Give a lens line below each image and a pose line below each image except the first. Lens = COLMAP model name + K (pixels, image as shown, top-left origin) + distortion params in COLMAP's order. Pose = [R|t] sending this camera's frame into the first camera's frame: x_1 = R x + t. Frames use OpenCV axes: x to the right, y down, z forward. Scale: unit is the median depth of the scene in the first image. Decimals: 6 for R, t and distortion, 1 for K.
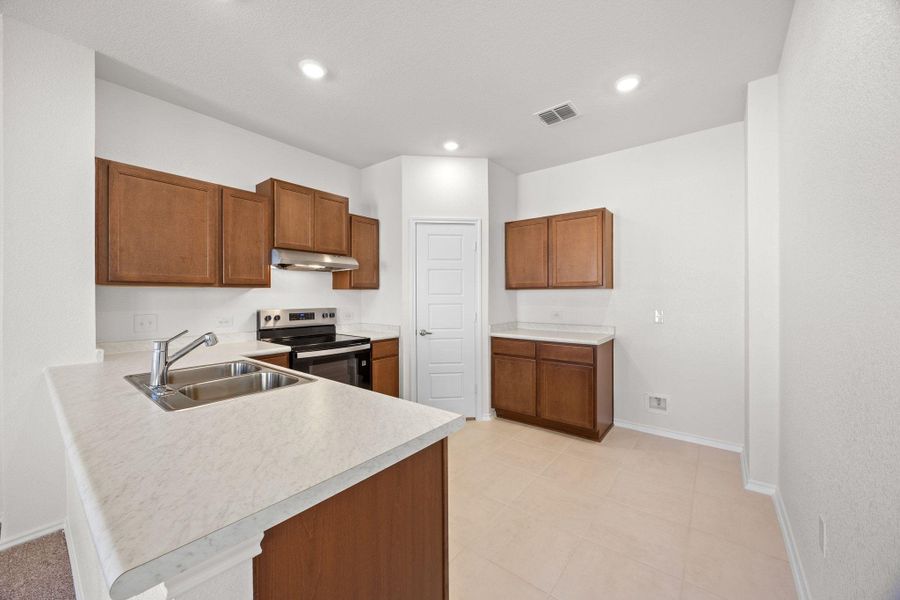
lens RADIAL K [[338.7, 0, 446.6], [0, 338.7, 298.0], [0, 0, 1]] dist [-0.006256, 0.000281]
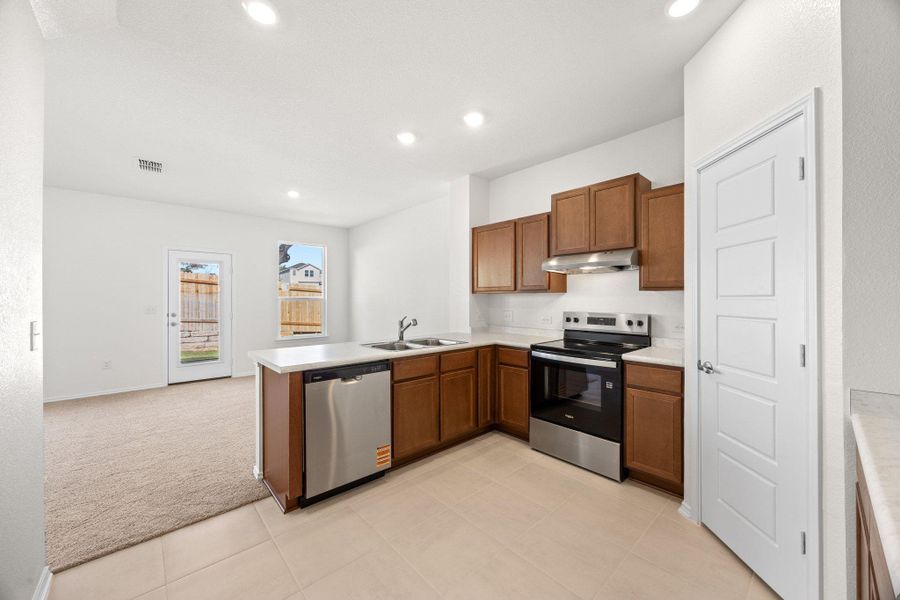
lens RADIAL K [[338.7, 0, 452.2], [0, 338.7, 299.1], [0, 0, 1]] dist [-0.006256, 0.000281]
pose [[-0.158414, 0.003179, -0.987368, 0.864731], [-0.002579, 0.999990, 0.003634, -0.013736], [0.987369, 0.003122, -0.158404, 1.125855]]
